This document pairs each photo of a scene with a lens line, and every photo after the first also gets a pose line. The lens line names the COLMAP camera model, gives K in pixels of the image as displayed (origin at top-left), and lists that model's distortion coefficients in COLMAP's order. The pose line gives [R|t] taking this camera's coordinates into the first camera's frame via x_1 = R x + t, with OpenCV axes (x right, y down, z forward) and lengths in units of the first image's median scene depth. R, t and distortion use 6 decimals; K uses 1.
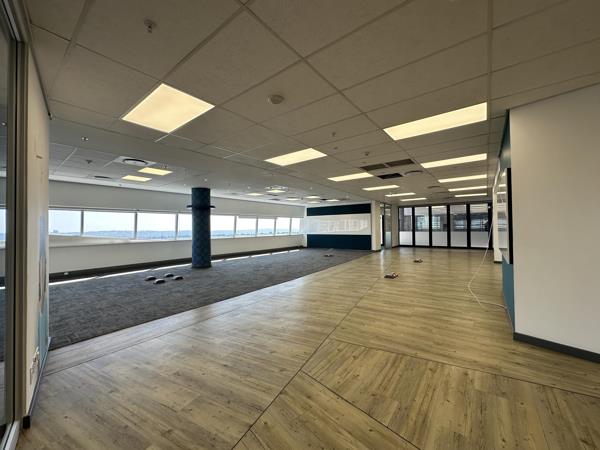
lens RADIAL K [[237.7, 0, 300.0], [0, 237.7, 225.0], [0, 0, 1]] dist [-0.000841, -0.000213]
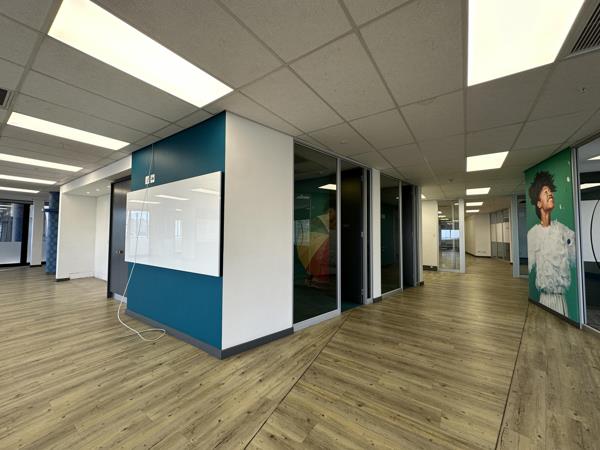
lens RADIAL K [[237.7, 0, 300.0], [0, 237.7, 225.0], [0, 0, 1]] dist [-0.000841, -0.000213]
pose [[-0.052975, 0.050201, 0.997333, -0.019558], [-0.014356, 0.998594, -0.051027, 0.001997], [-0.998493, -0.017021, -0.052180, 0.250839]]
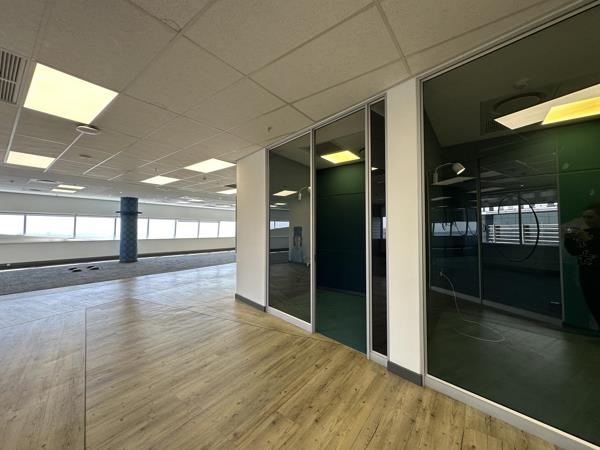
lens RADIAL K [[237.7, 0, 300.0], [0, 237.7, 225.0], [0, 0, 1]] dist [-0.000841, -0.000213]
pose [[0.999849, 0.009719, 0.014428, 0.439586], [-0.009551, 0.999886, -0.011654, -0.006306], [-0.014539, 0.011514, 0.999828, -0.230906]]
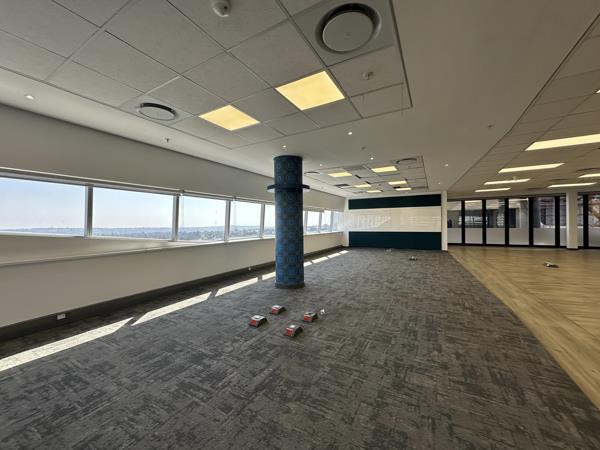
lens RADIAL K [[237.7, 0, 300.0], [0, 237.7, 225.0], [0, 0, 1]] dist [-0.000841, -0.000213]
pose [[0.989623, 0.000546, 0.143687, -0.470791], [-0.002479, 0.999909, 0.013275, 0.011348], [-0.143667, -0.013494, 0.989534, 0.377582]]
